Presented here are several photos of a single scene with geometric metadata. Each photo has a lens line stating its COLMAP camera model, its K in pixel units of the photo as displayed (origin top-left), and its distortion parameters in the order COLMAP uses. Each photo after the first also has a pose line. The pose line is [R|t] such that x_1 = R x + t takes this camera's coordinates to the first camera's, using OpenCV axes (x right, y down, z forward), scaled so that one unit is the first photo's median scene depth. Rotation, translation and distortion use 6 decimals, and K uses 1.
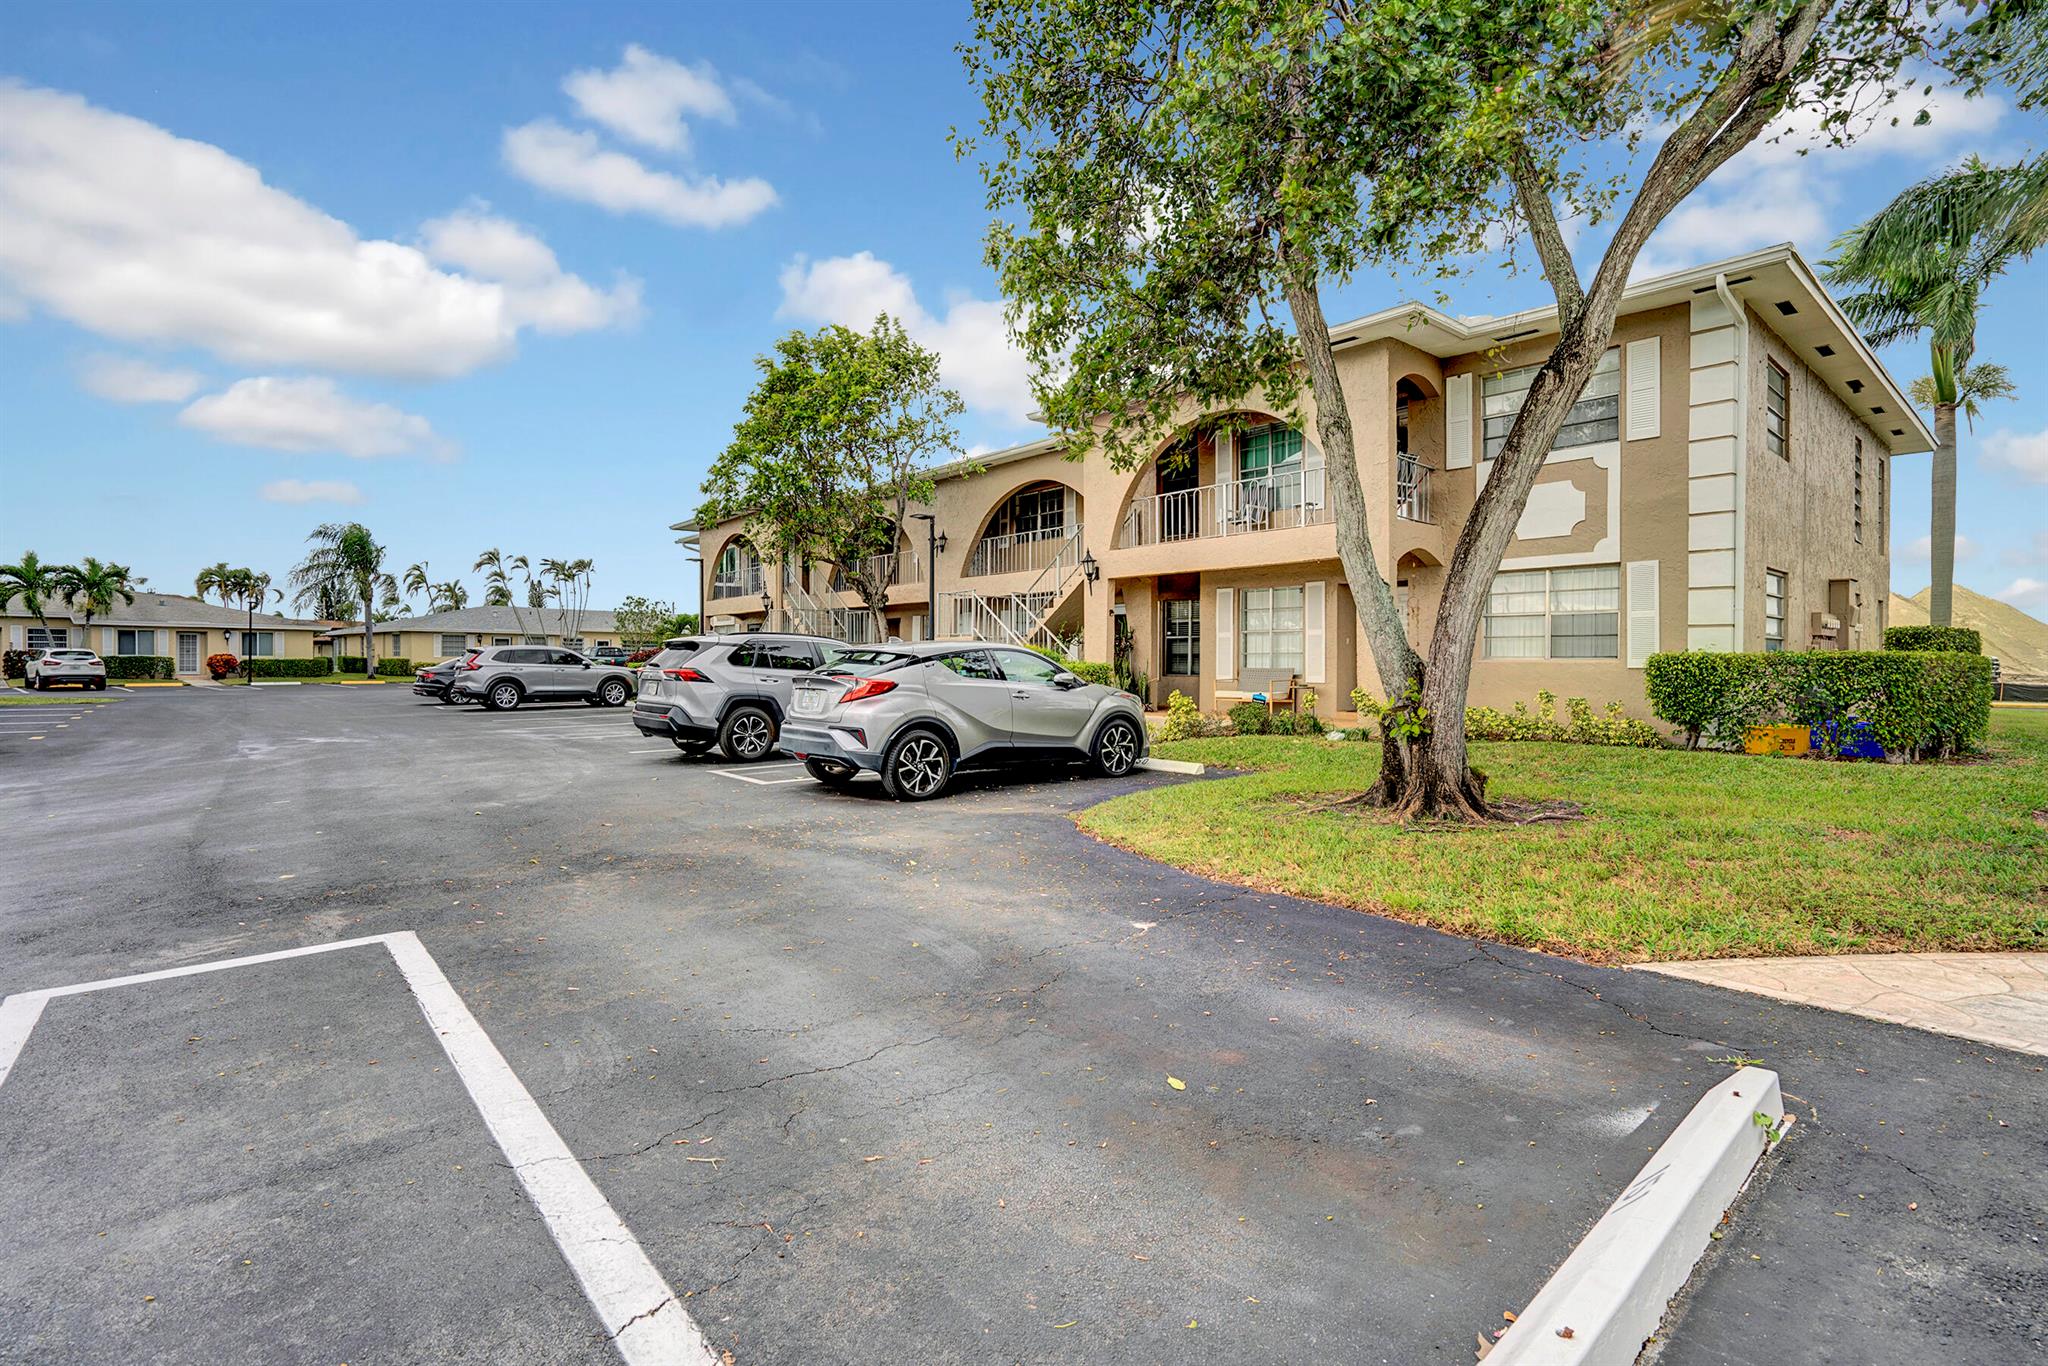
lens RADIAL K [[945.5, 0, 1021.5], [0, 945.5, 651.2], [0, 0, 1]] dist [-0.072462, 0.025839]
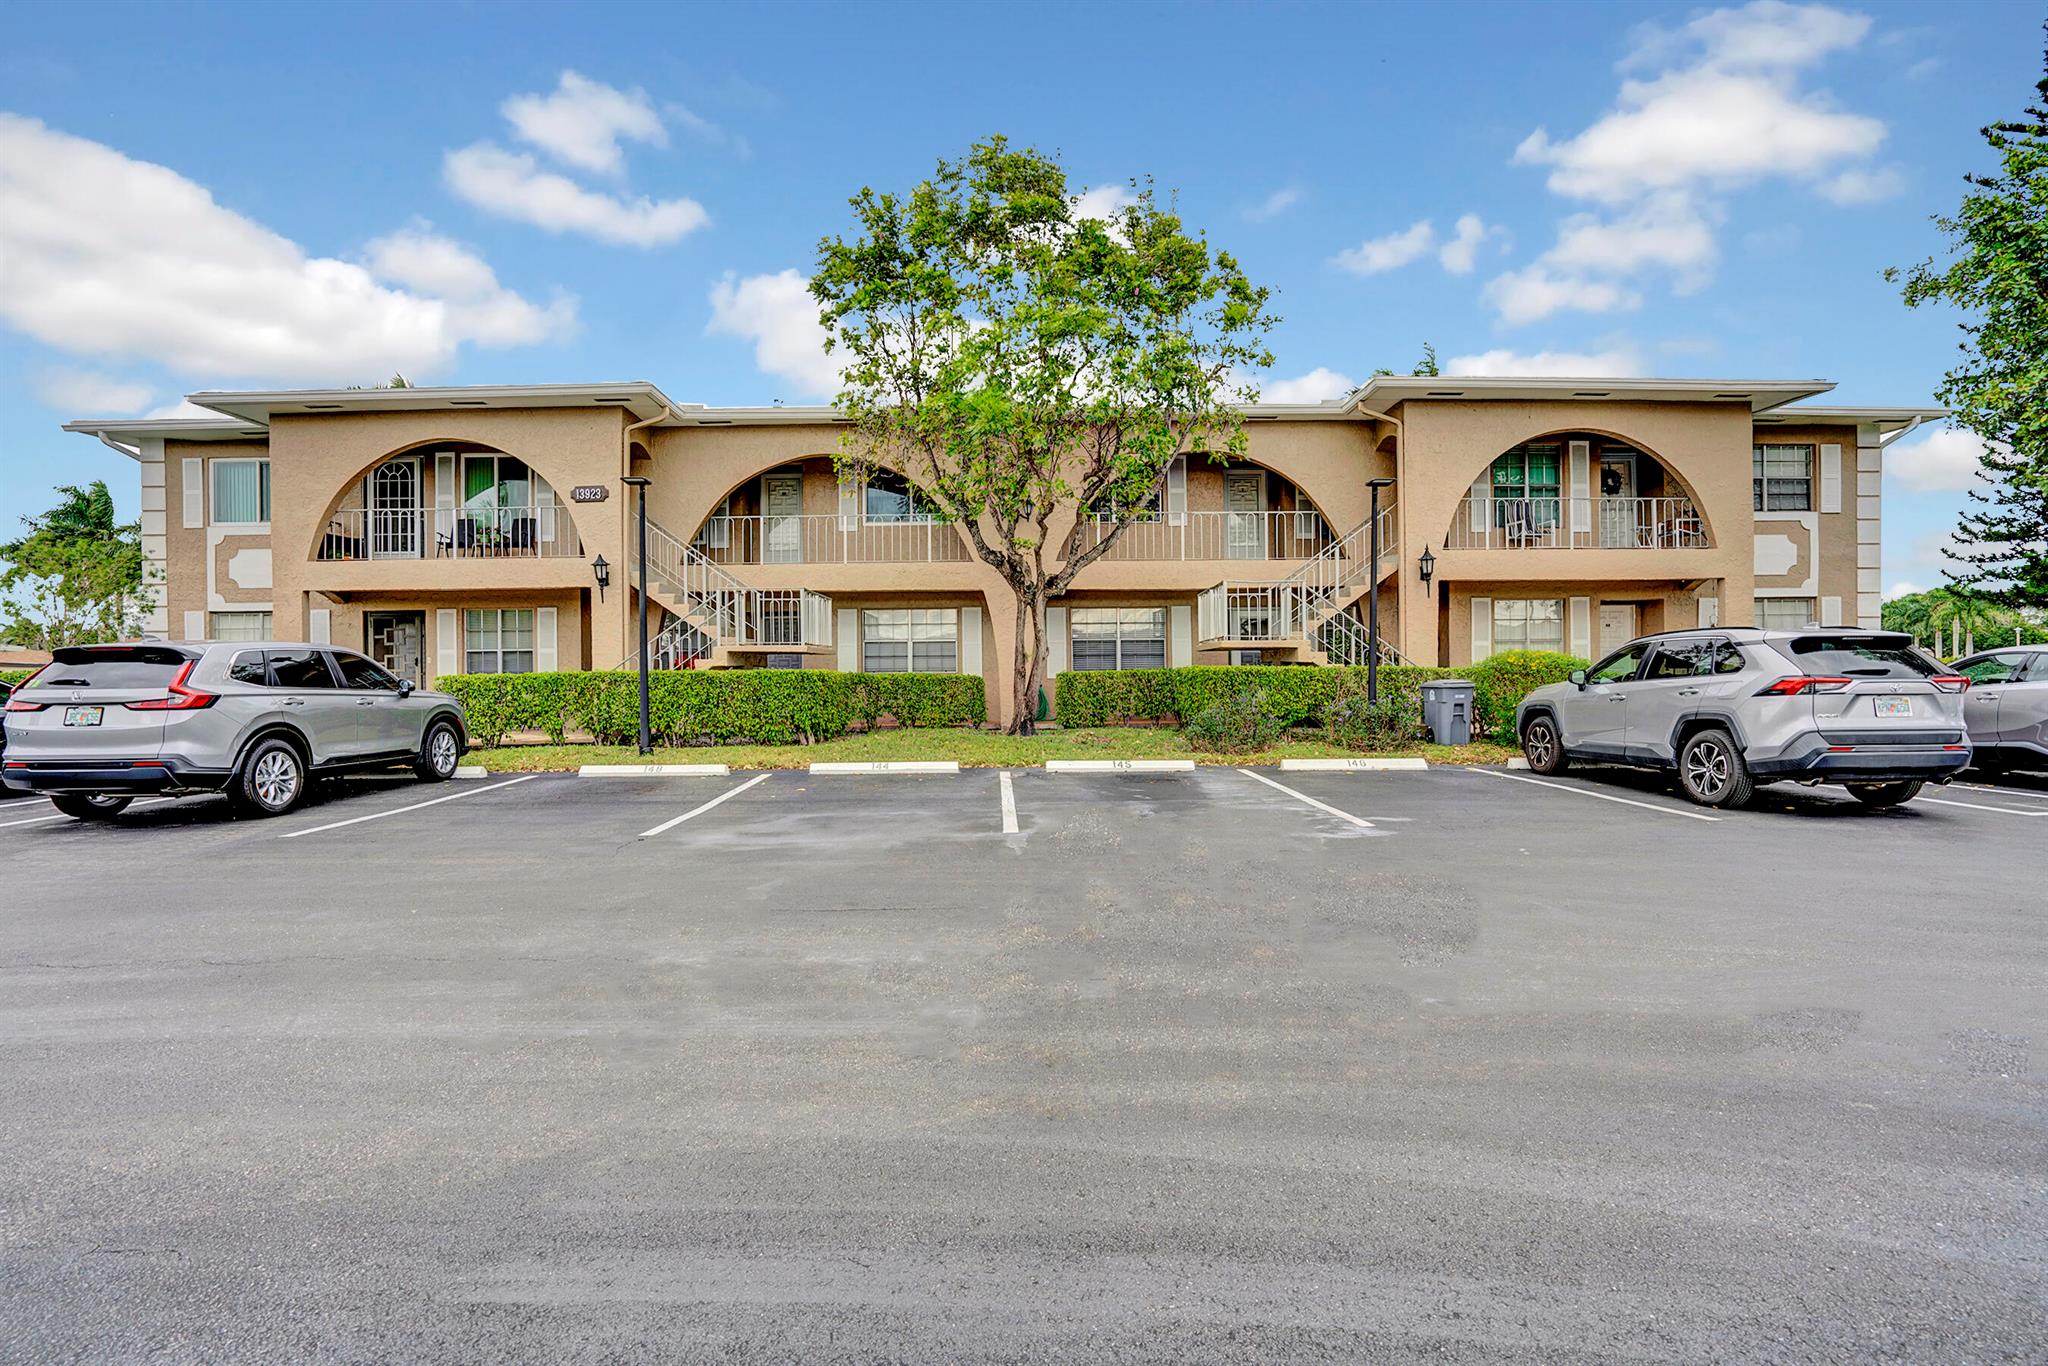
lens RADIAL K [[945.5, 0, 1021.5], [0, 945.5, 651.2], [0, 0, 1]] dist [-0.072462, 0.025839]
pose [[0.645315, 0.018065, 0.763703, -0.645606], [0.004545, 0.999612, -0.027485, 0.011184], [-0.763903, 0.021208, 0.644983, 0.551866]]
